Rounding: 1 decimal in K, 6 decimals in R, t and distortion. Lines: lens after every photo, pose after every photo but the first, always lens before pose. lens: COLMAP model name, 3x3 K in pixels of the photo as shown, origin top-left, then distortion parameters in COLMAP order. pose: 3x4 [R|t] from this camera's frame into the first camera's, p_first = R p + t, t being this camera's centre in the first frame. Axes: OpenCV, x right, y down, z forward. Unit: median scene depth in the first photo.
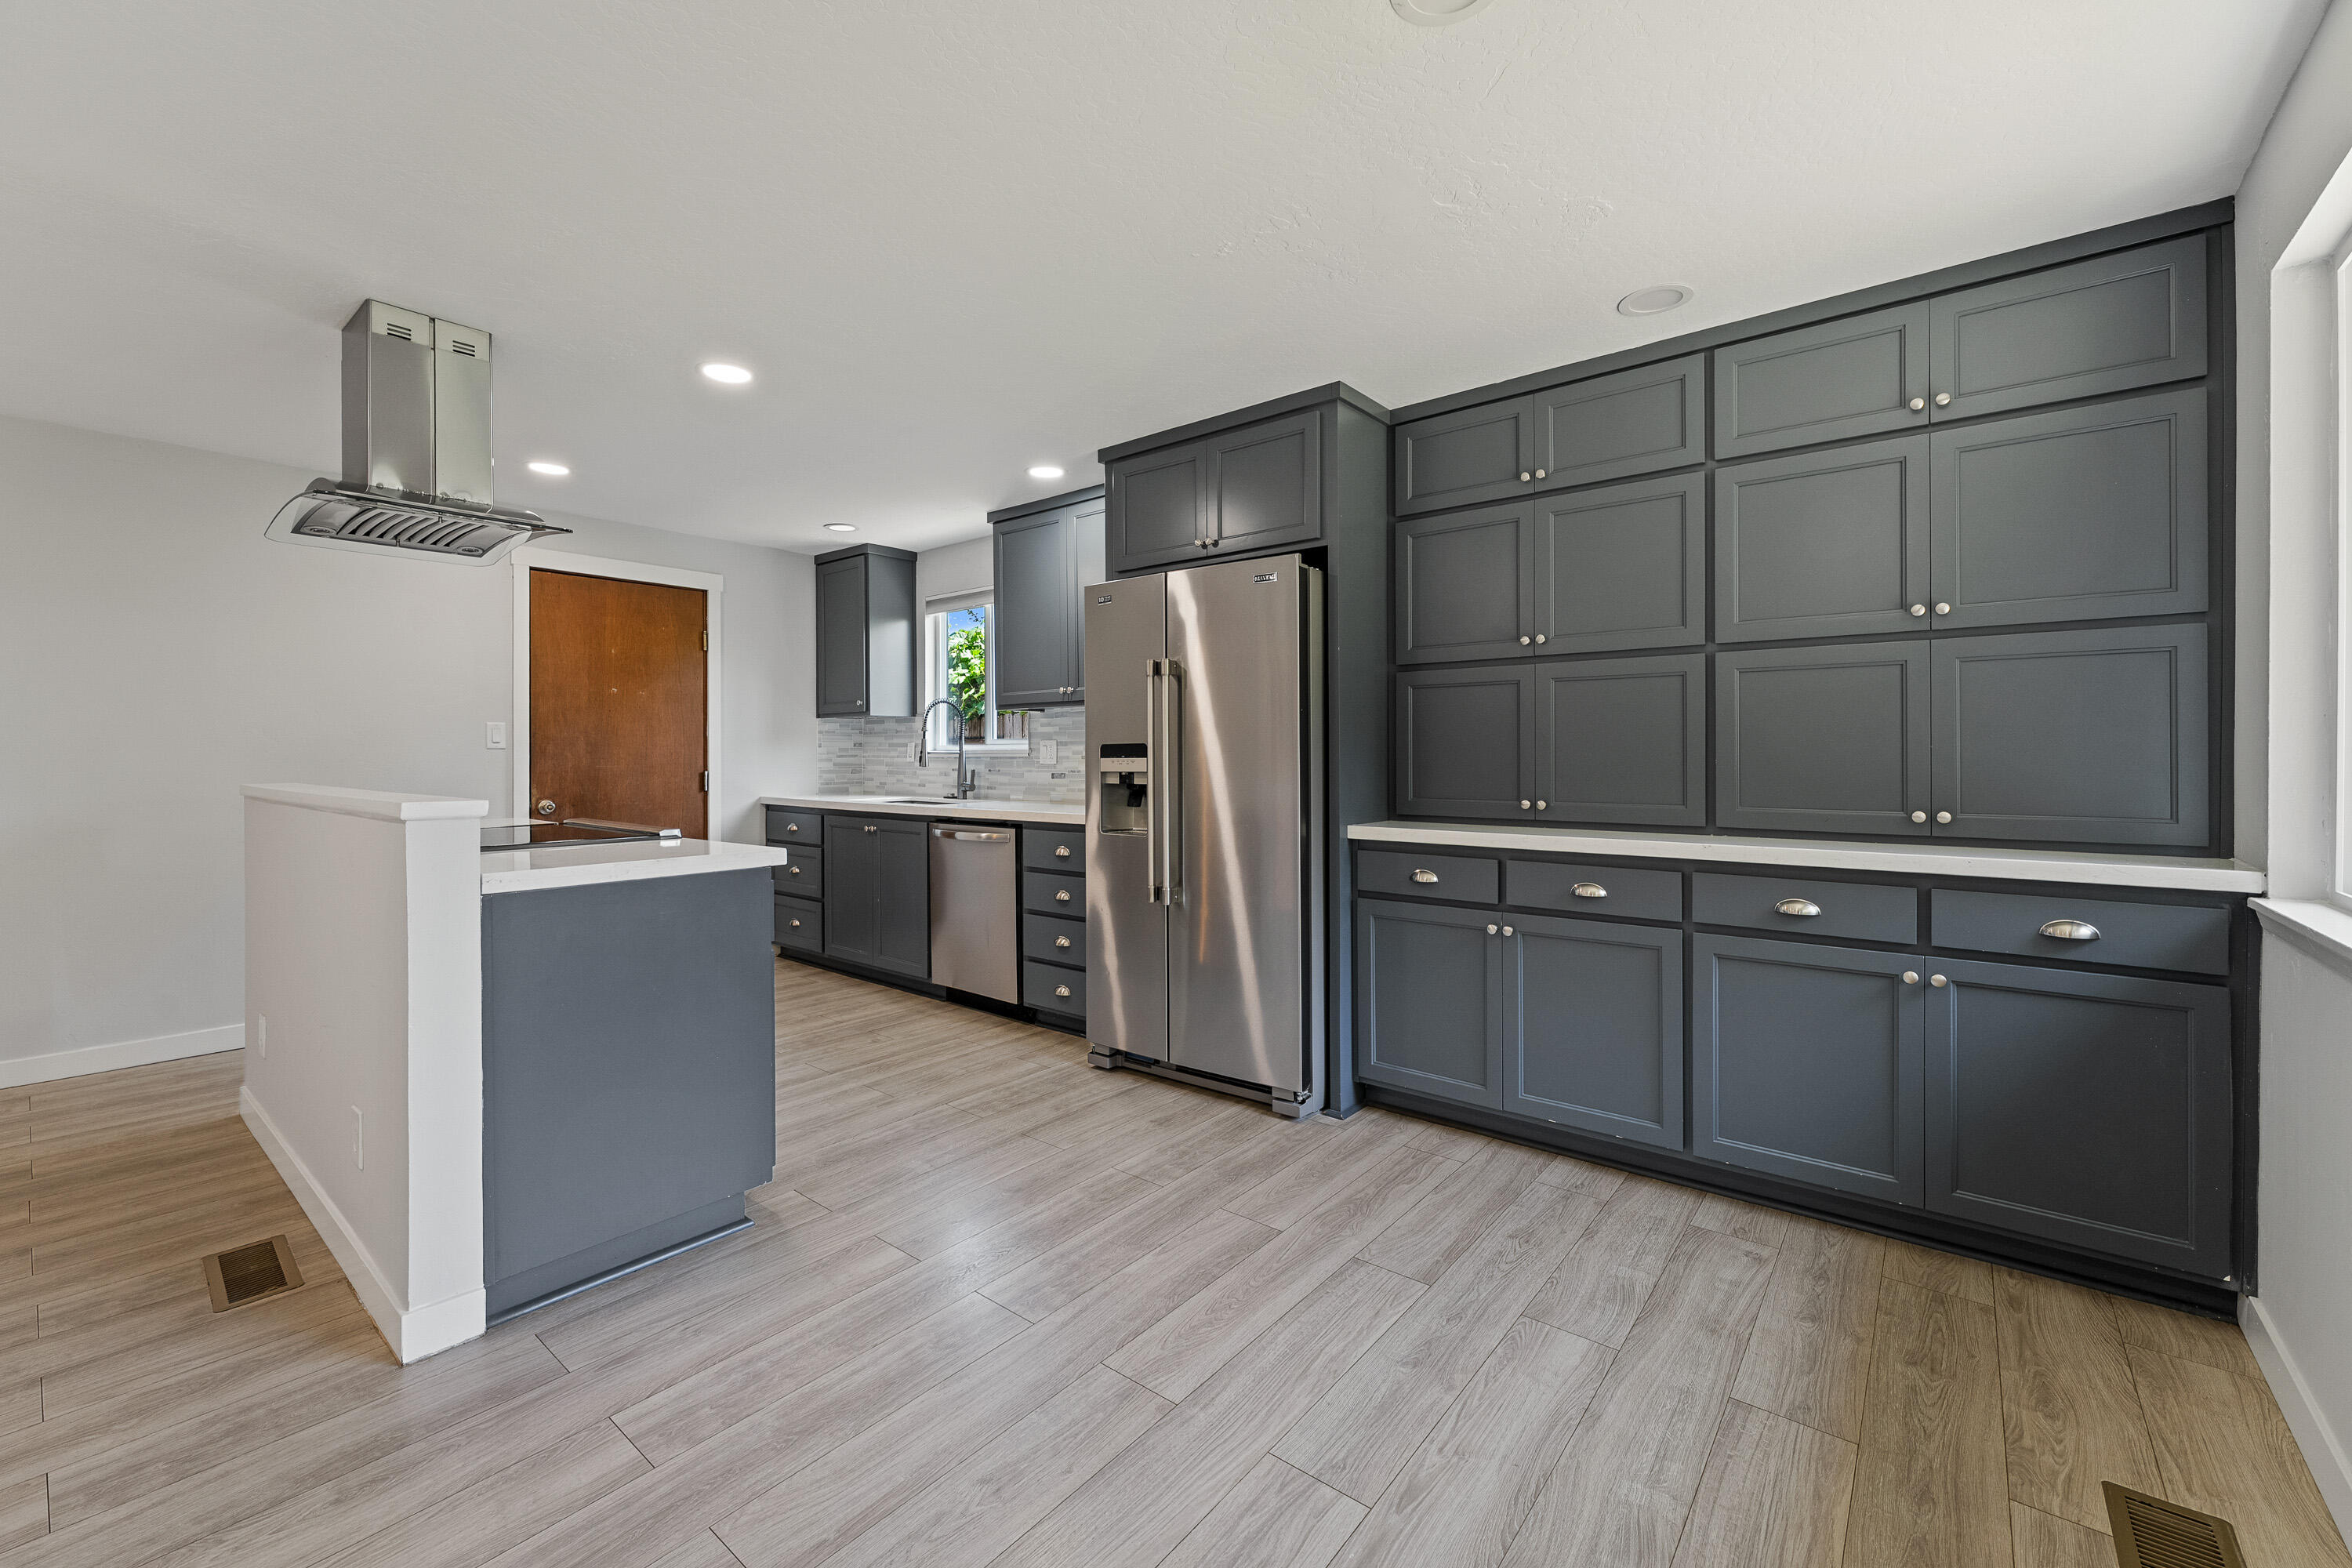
lens RADIAL K [[950.2, 0, 1178.0], [0, 950.2, 755.2], [0, 0, 1]] dist [-0.001012, -0.000467]
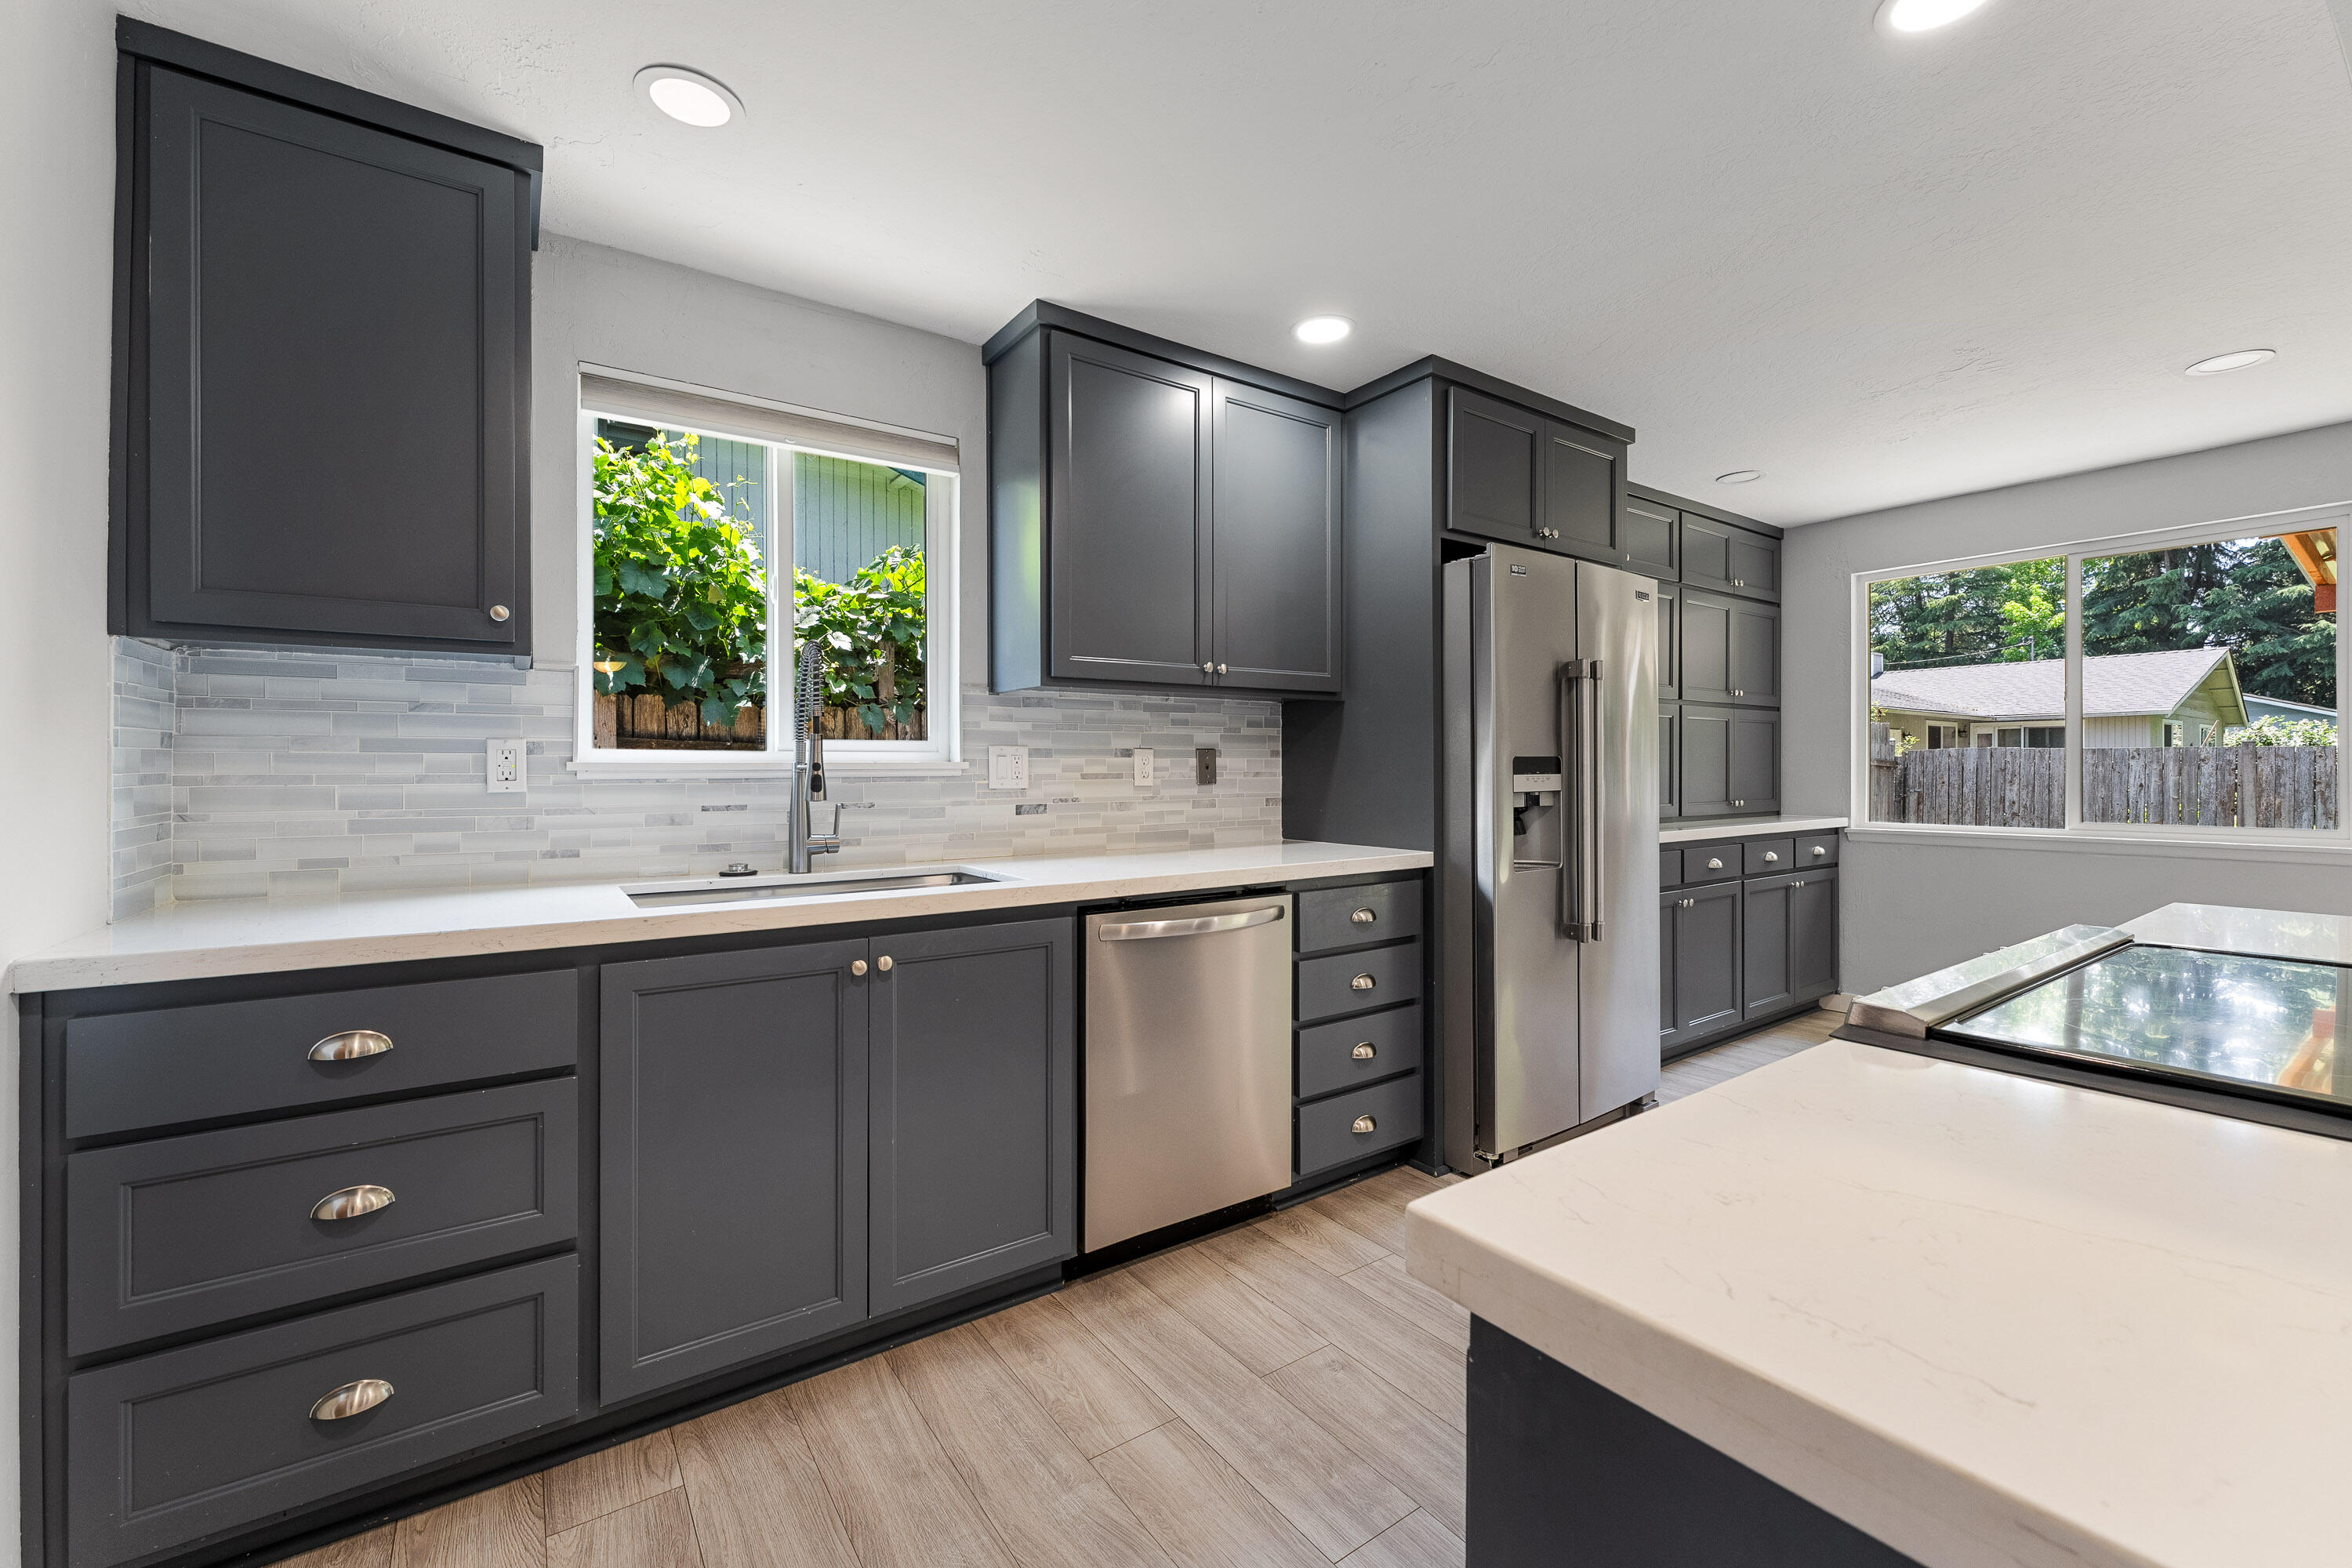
lens RADIAL K [[946.1, 0, 1171.6], [0, 946.1, 770.9], [0, 0, 1]] dist [-0.001329, -0.000183]
pose [[0.276284, 0.000642, 0.961076, -1.047505], [0.003871, 0.999991, -0.001780, 0.000247], [-0.961068, 0.004212, 0.276279, 1.238318]]
